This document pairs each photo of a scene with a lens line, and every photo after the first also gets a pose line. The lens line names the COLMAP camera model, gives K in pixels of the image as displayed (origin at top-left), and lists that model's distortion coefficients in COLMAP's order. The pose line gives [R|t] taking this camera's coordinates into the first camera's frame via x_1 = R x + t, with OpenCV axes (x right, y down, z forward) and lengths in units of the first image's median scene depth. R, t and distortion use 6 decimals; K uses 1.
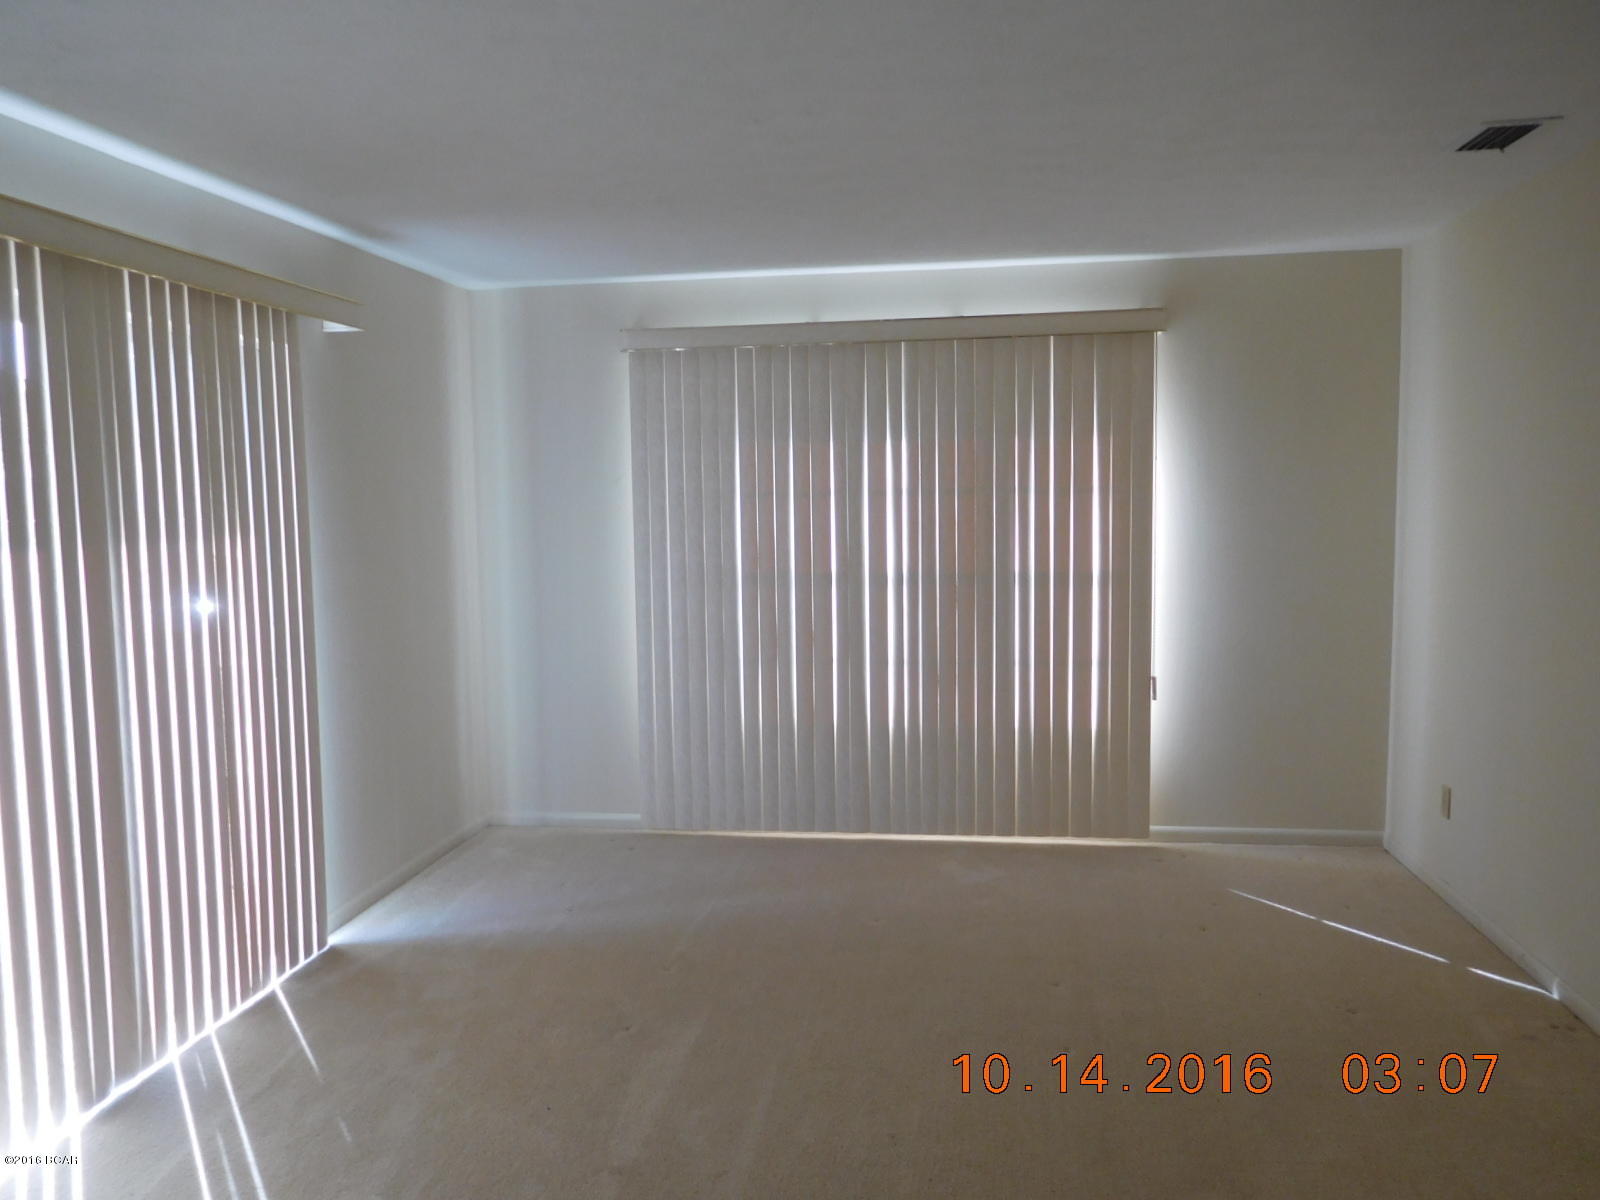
lens RADIAL K [[1194.3, 0, 799.9], [0, 1194.3, 598.8], [0, 0, 1]] dist [-0.010115, -0.000522]
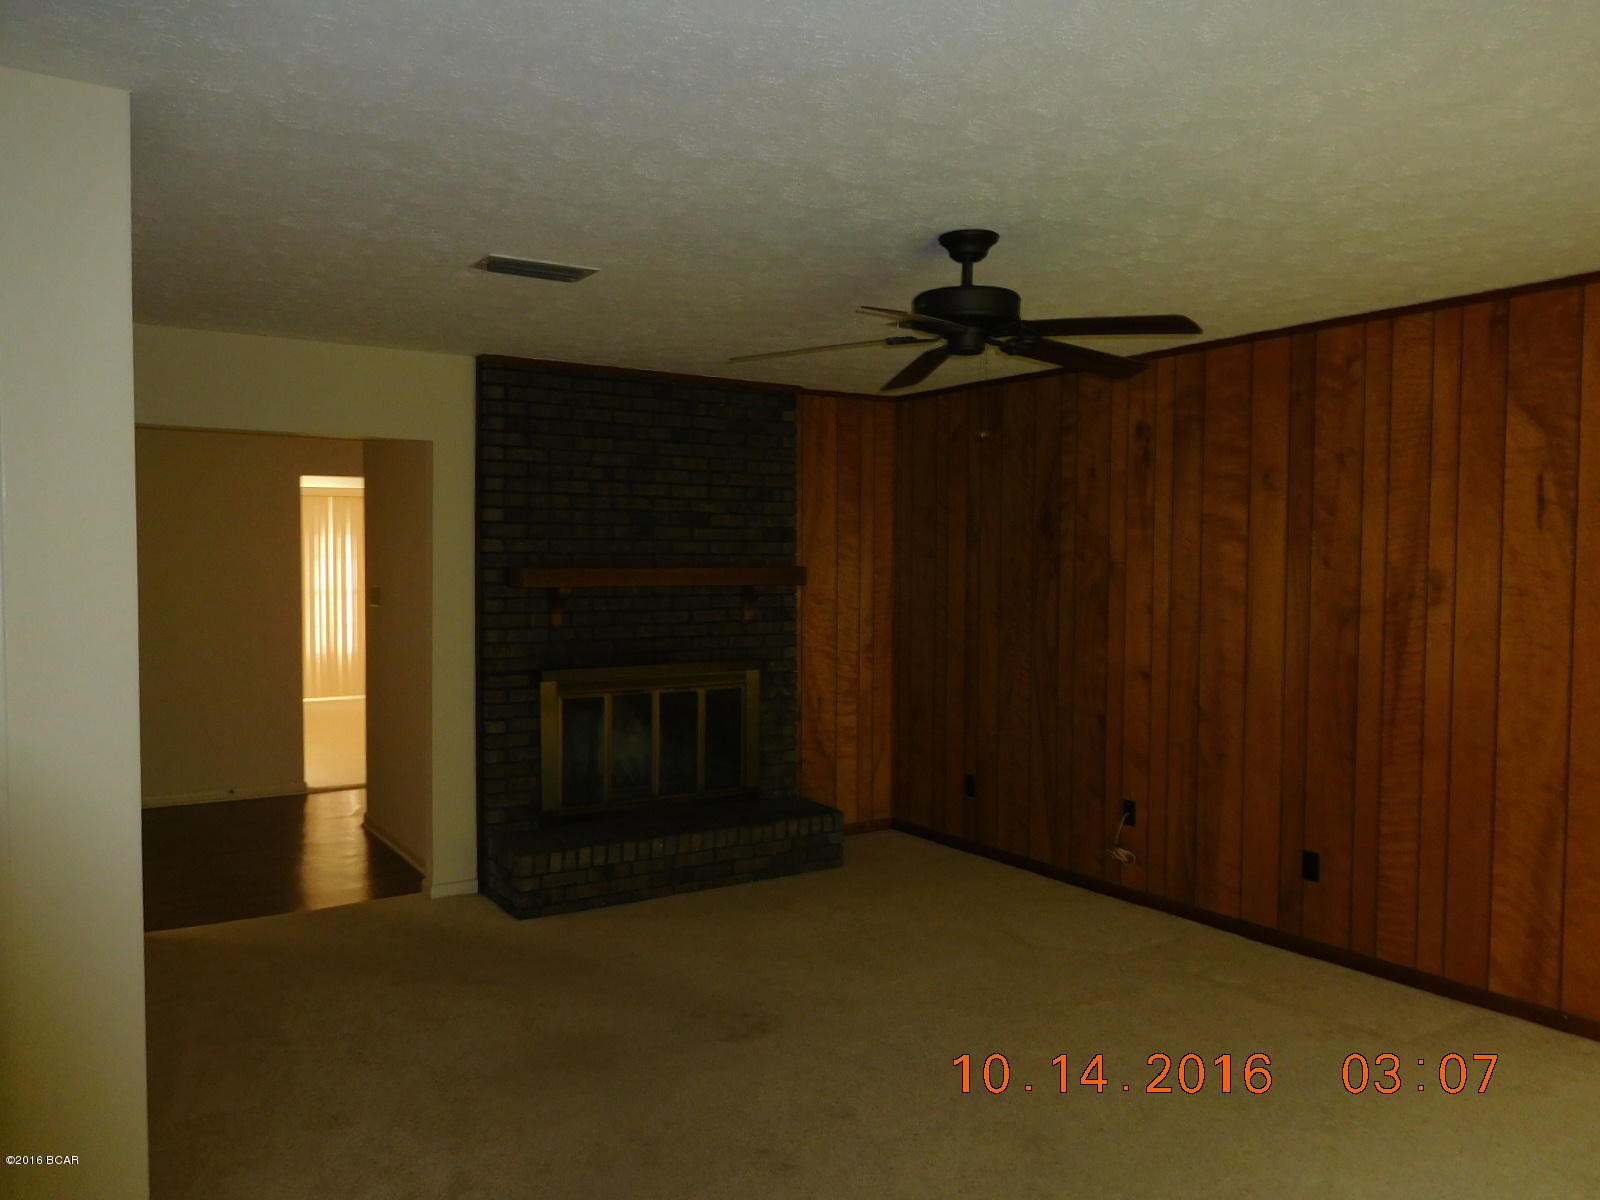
lens RADIAL K [[1194.3, 0, 799.9], [0, 1194.3, 600.2], [0, 0, 1]] dist [-0.010115, -0.000522]
pose [[0.840188, -0.000905, 0.542295, -0.322864], [0.026587, 0.998865, -0.039524, 0.125585], [-0.541643, 0.047625, 0.839258, -1.643212]]
